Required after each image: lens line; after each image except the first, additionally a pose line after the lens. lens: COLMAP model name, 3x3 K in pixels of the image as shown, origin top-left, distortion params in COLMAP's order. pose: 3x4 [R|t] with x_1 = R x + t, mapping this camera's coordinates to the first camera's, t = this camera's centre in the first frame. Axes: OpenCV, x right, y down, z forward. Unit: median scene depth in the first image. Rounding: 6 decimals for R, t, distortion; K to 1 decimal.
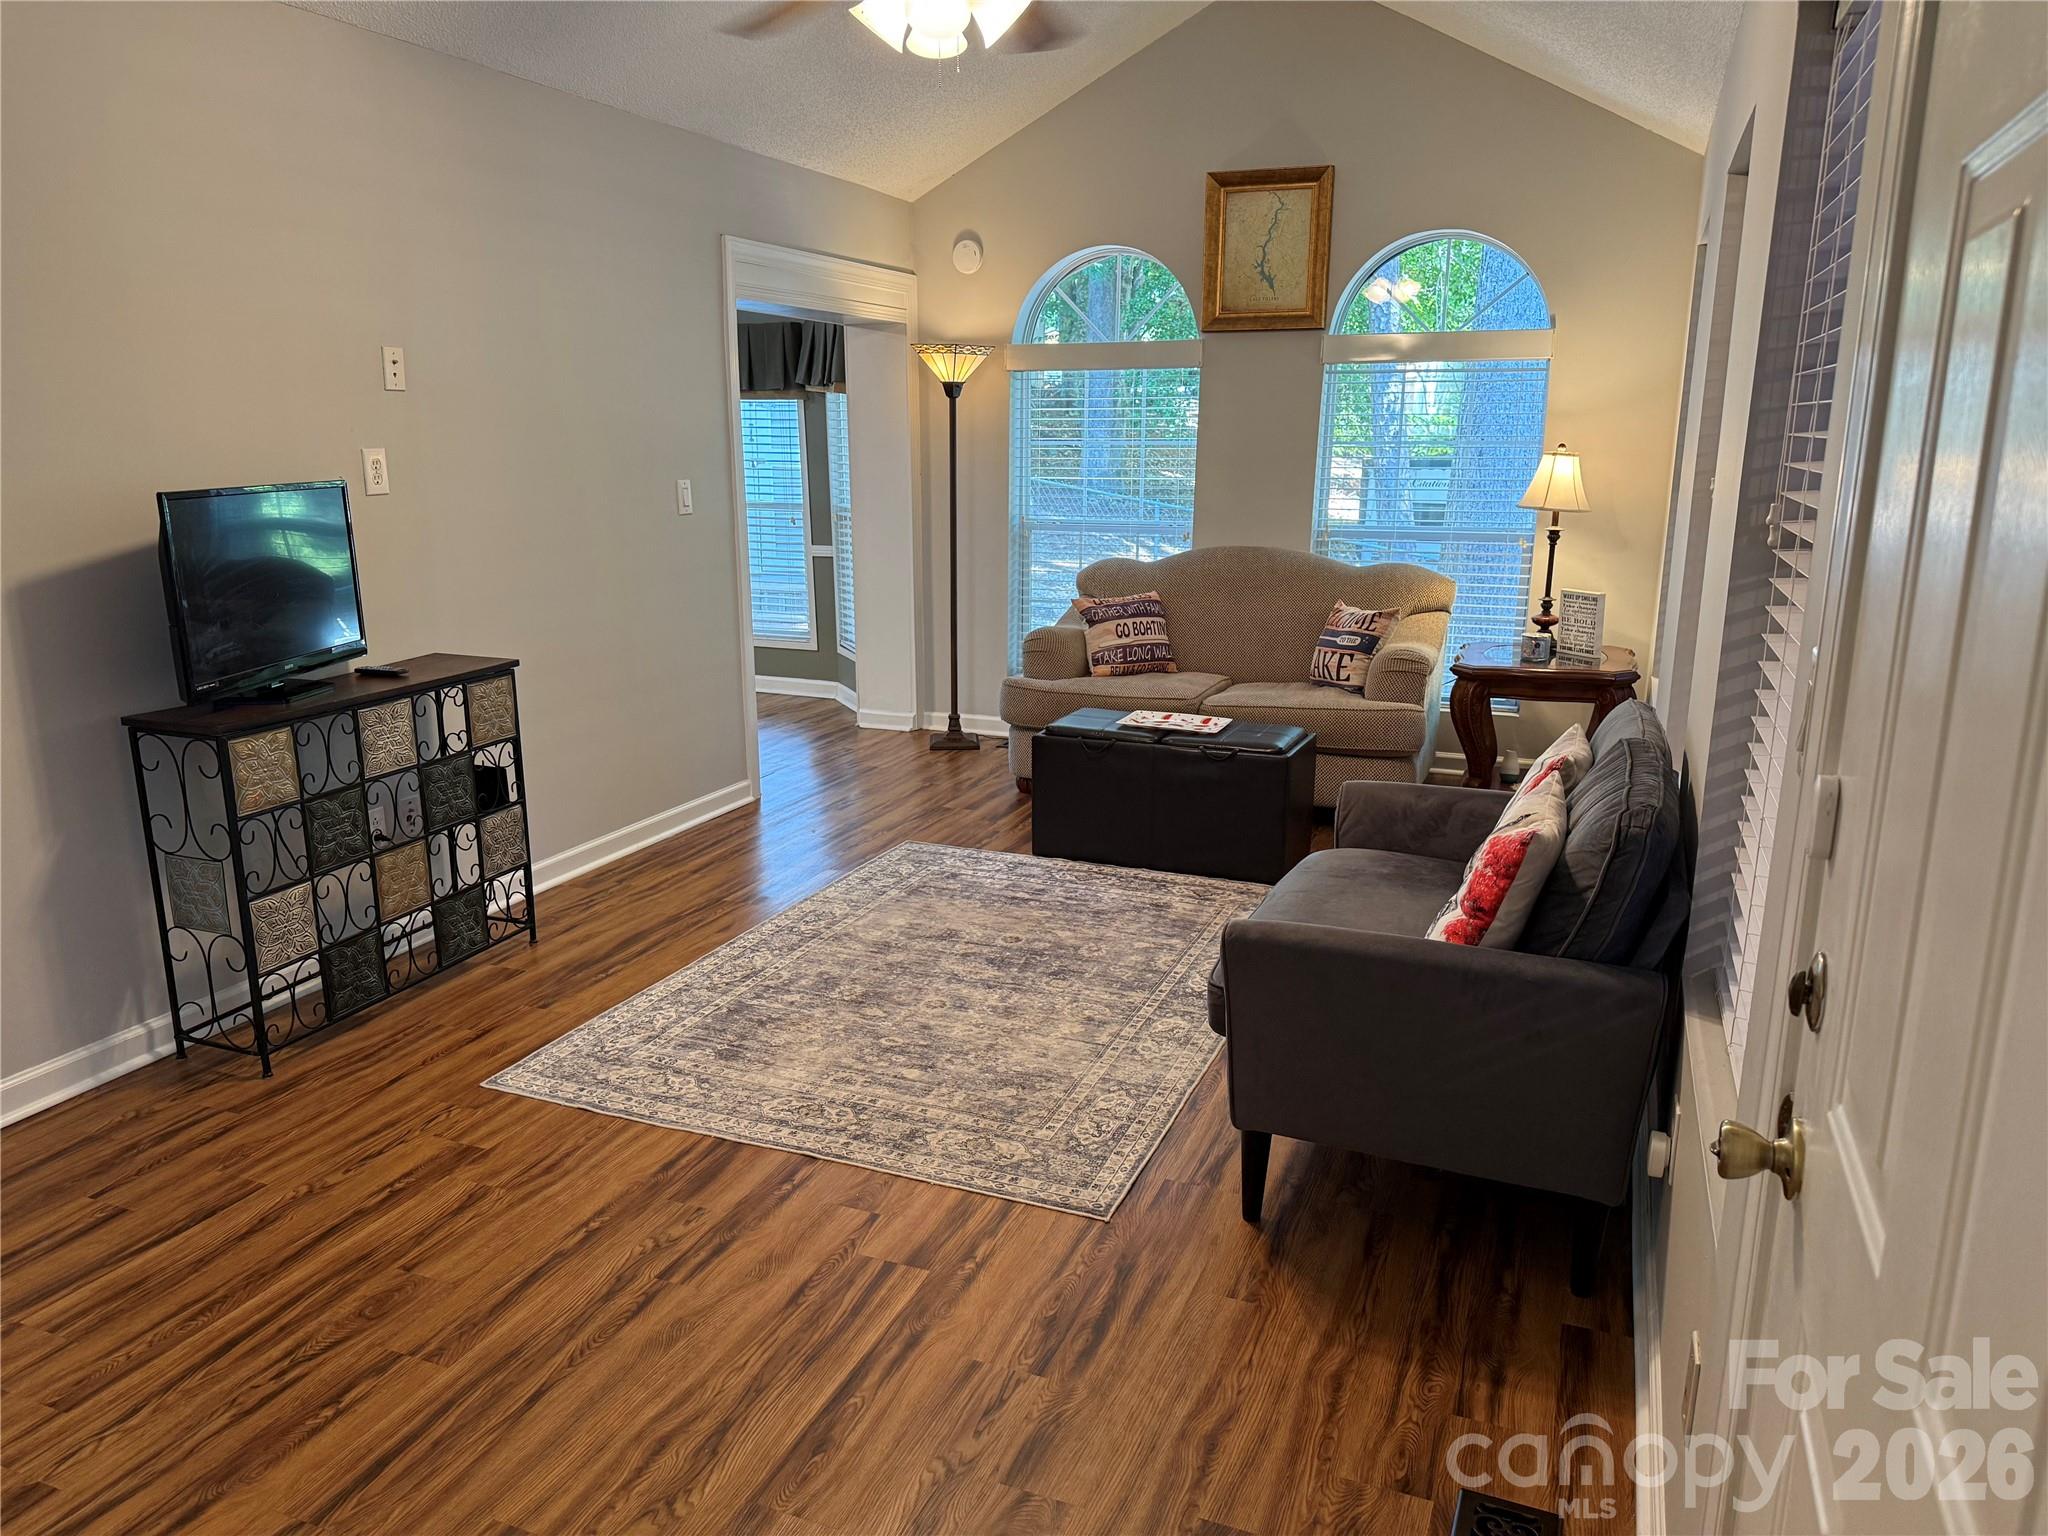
lens RADIAL K [[1446.3, 0, 1018.6], [0, 1446.3, 784.7], [0, 0, 1]] dist [0.074890, -0.093293]
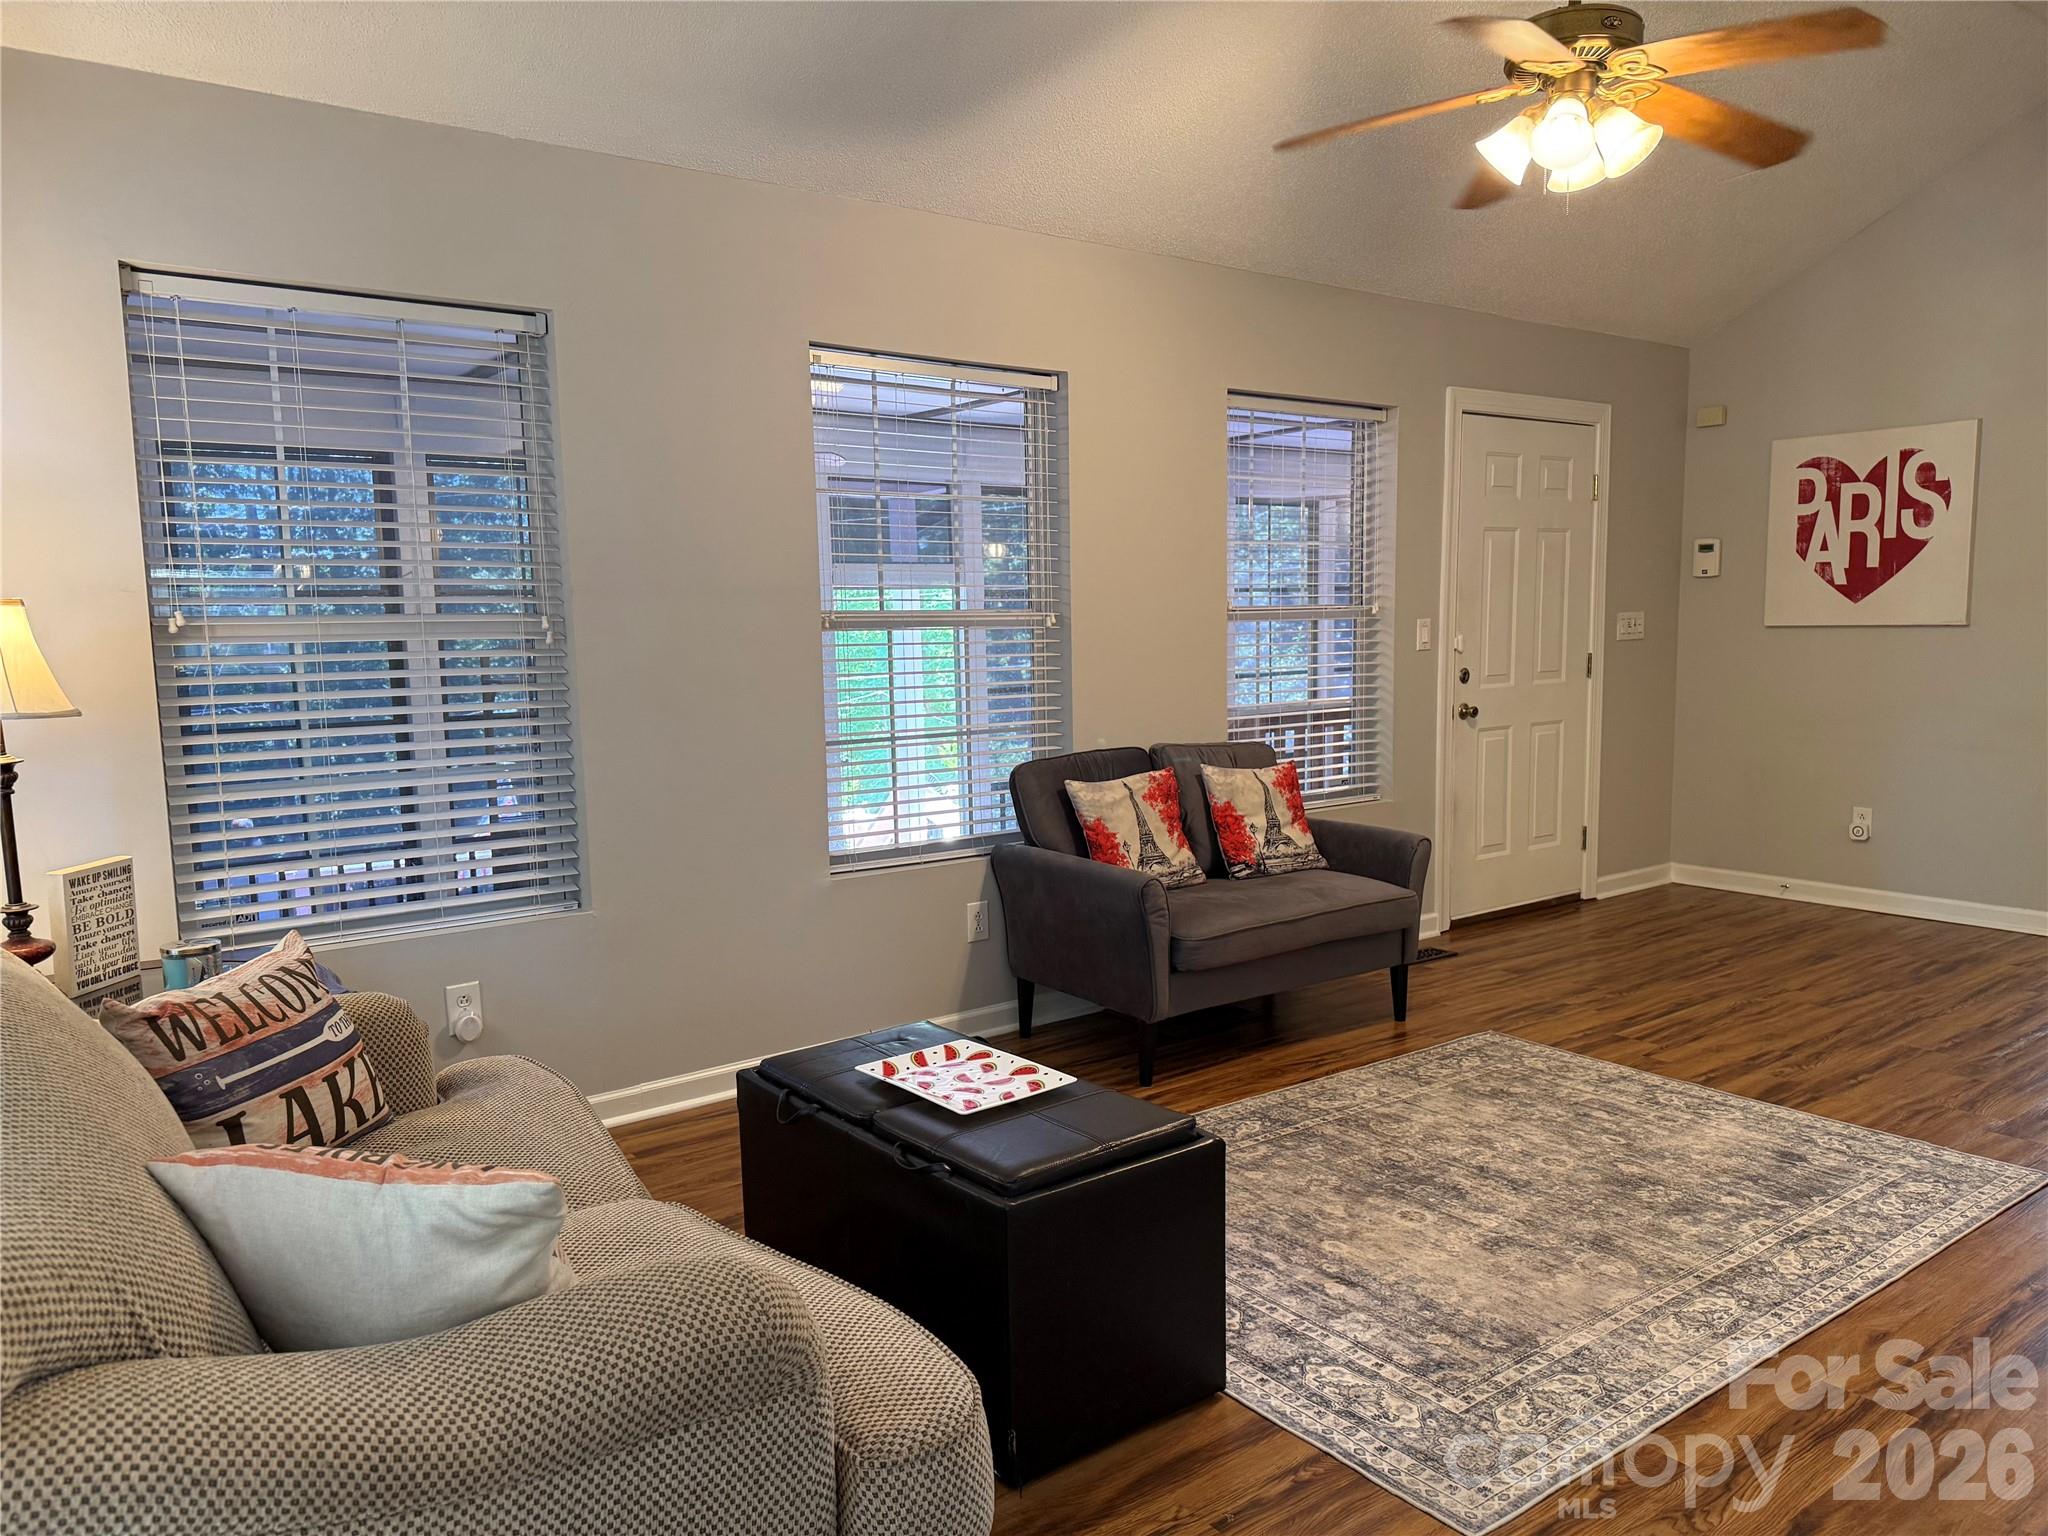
lens RADIAL K [[1446.3, 0, 1028.8], [0, 1446.3, 758.4], [0, 0, 1]] dist [0.074890, -0.093293]
pose [[-0.859566, -0.040337, 0.509431, -0.212785], [0.134263, 0.944032, 0.301292, -0.374455], [-0.493072, 0.327378, -0.806042, 1.673691]]
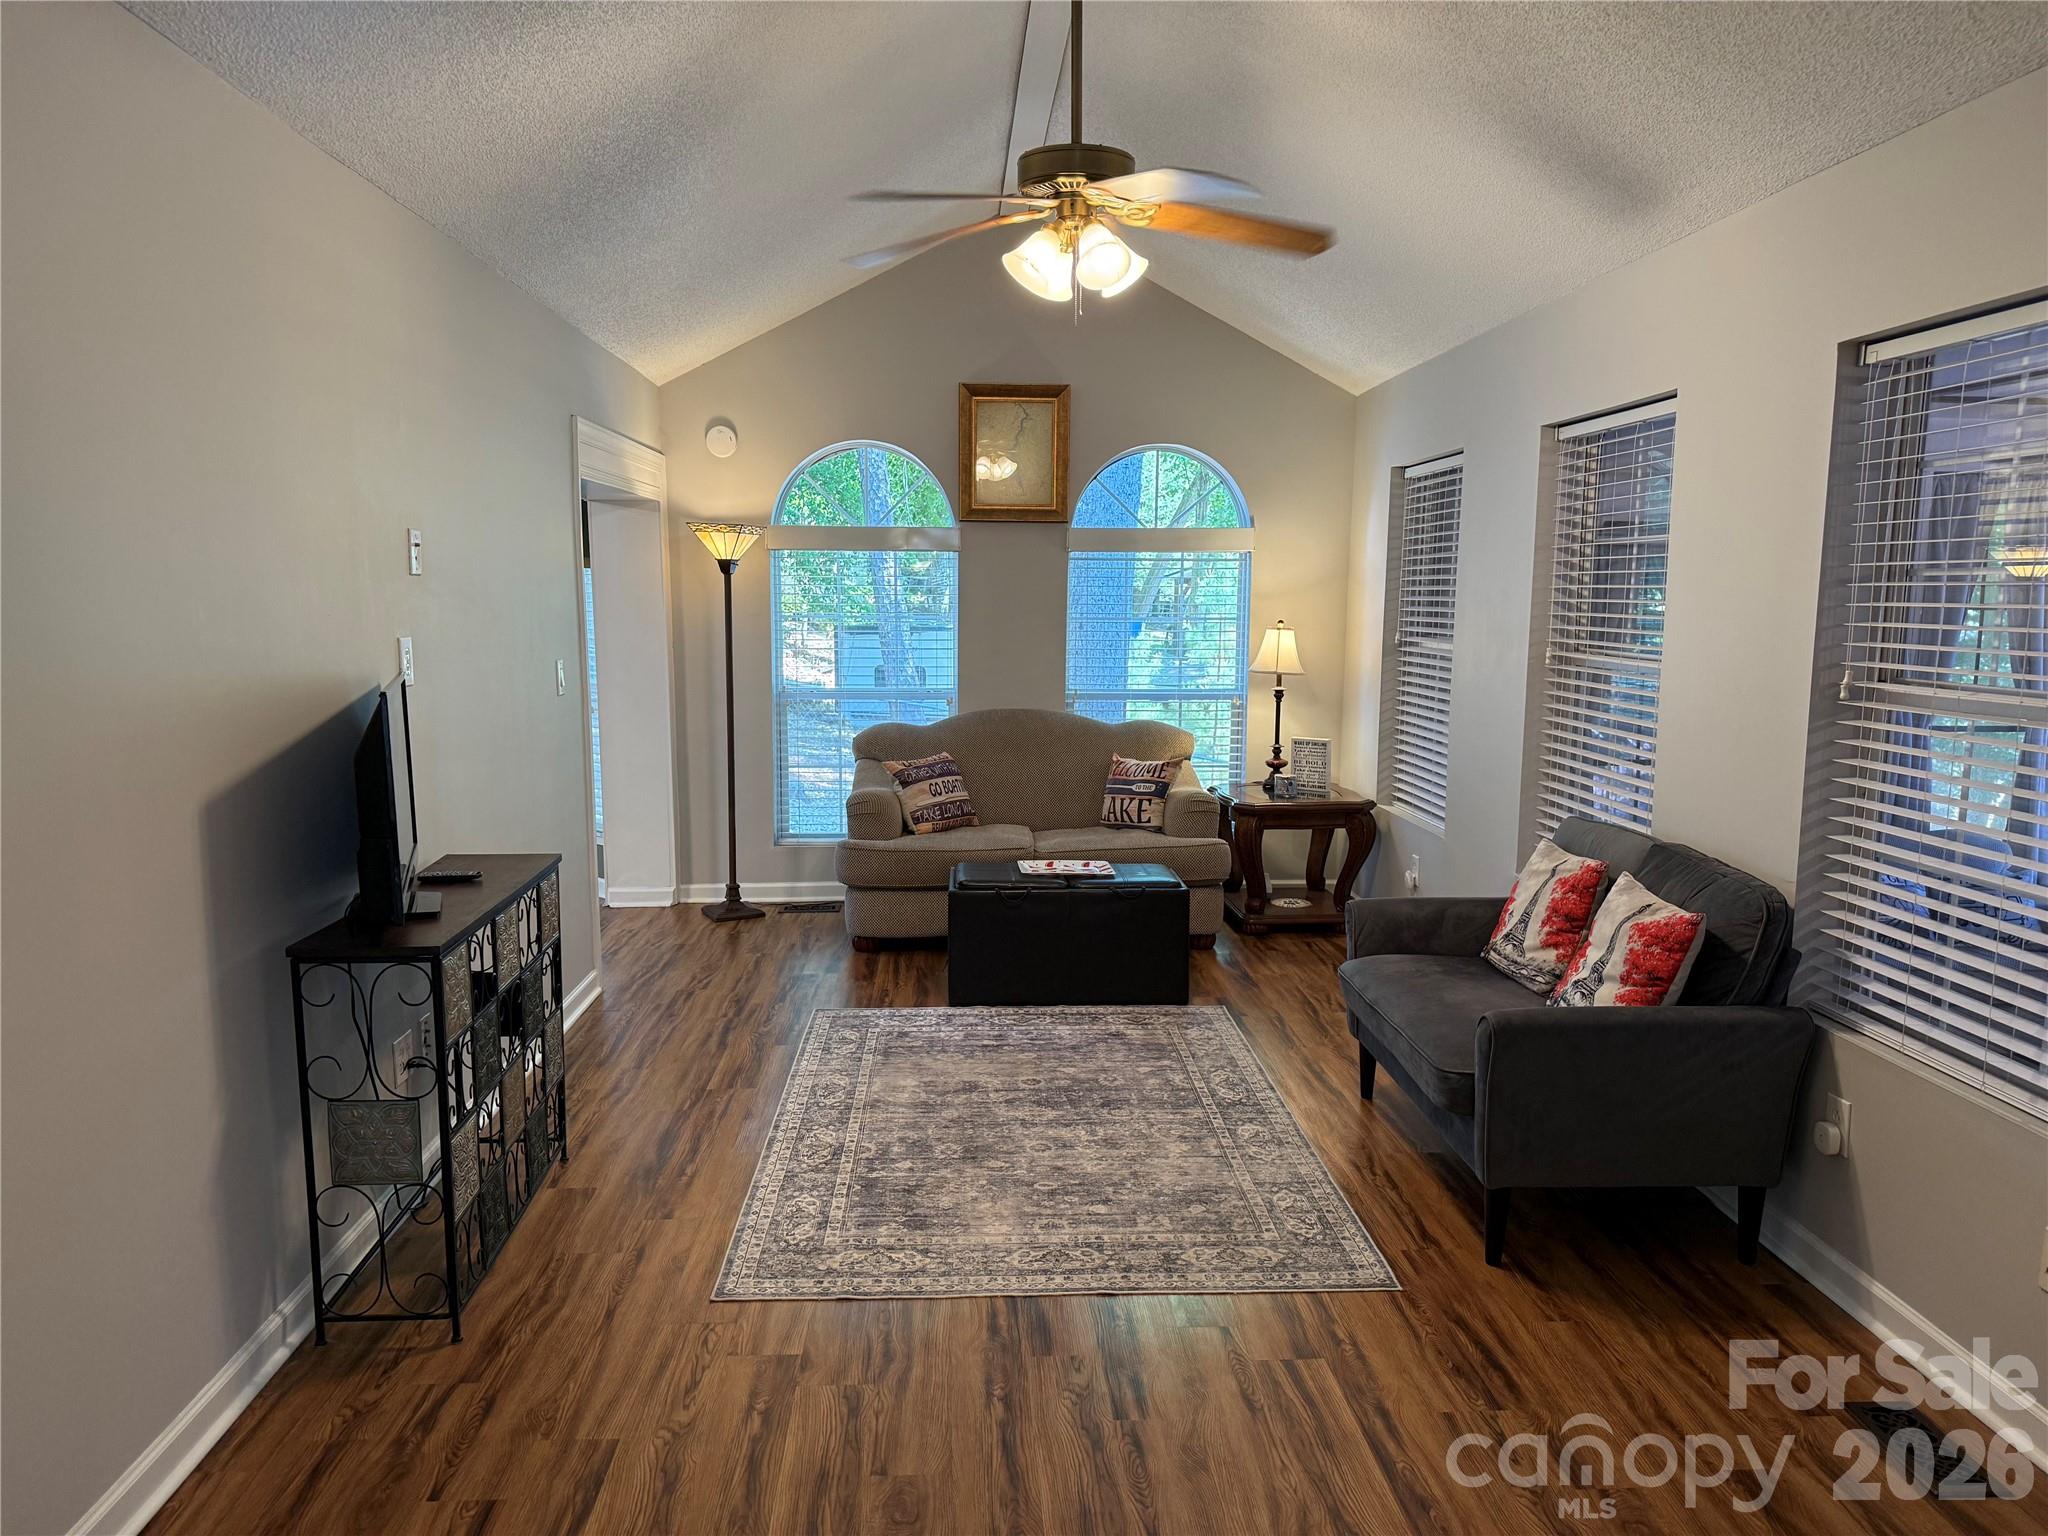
lens RADIAL K [[1446.3, 0, 1043.3], [0, 1446.3, 759.3], [0, 0, 1]] dist [0.074890, -0.093293]
pose [[0.902641, -0.045920, 0.427939, -0.455998], [0.098271, 0.990016, -0.101046, -0.019378], [-0.419026, 0.133262, 0.898142, 0.011022]]
